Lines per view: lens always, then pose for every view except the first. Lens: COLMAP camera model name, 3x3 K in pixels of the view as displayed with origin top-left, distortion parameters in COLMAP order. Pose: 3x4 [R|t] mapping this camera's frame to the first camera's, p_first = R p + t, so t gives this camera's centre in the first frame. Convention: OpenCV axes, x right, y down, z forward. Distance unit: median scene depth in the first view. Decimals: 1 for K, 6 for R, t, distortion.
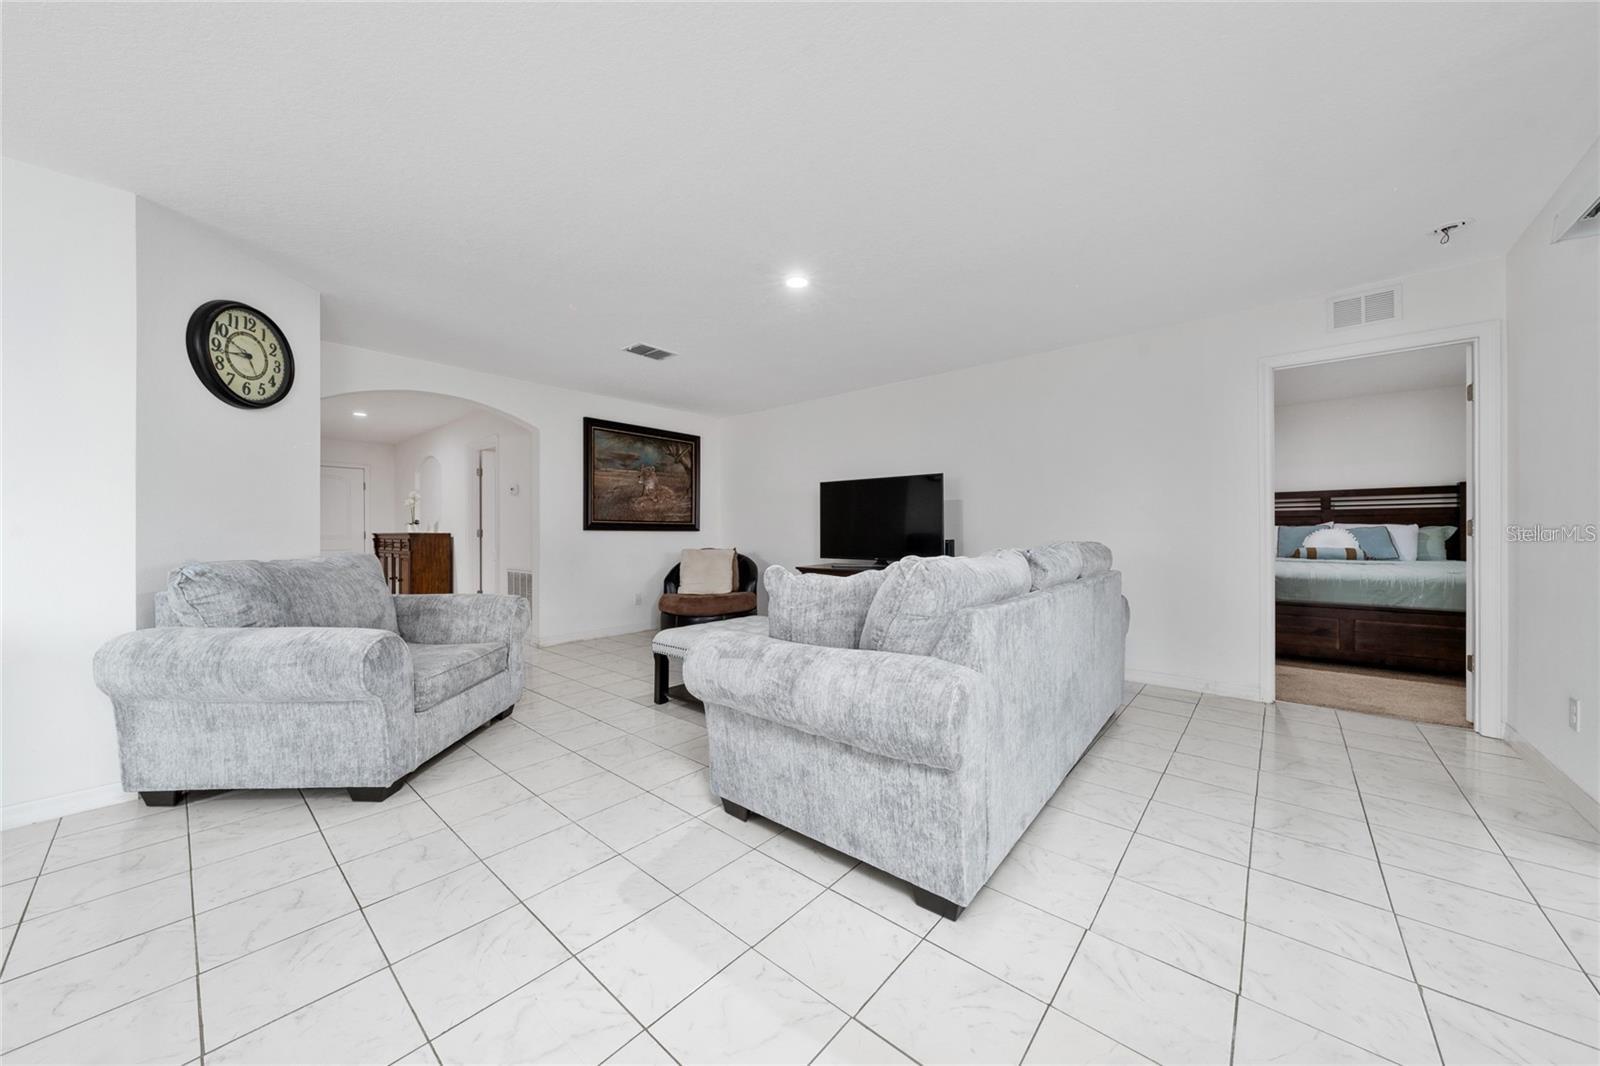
lens RADIAL K [[552.2, 0, 807.8], [0, 552.2, 535.9], [0, 0, 1]] dist [0.002724, 0.000210]
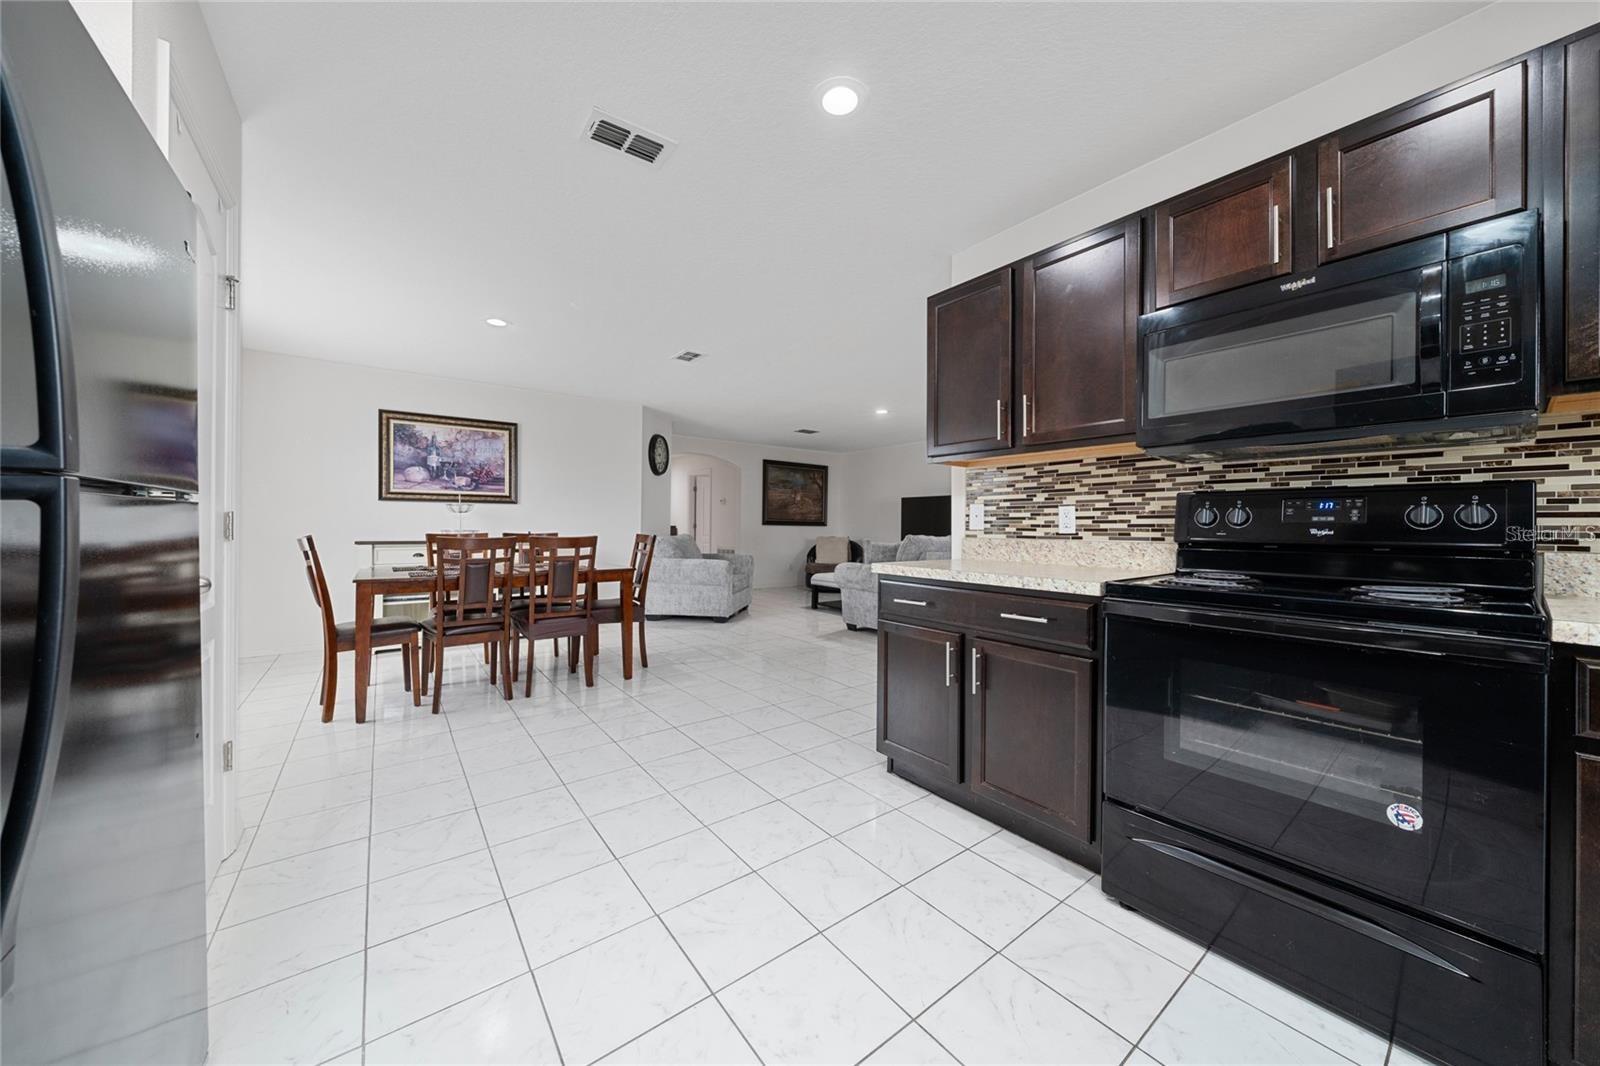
lens RADIAL K [[552.2, 0, 800.3], [0, 552.2, 529.8], [0, 0, 1]] dist [0.002724, 0.000210]
pose [[0.978101, 0.013453, -0.207694, 0.066972], [-0.013519, 0.999908, 0.001099, 0.001927], [0.207689, 0.001733, 0.978193, -0.638278]]
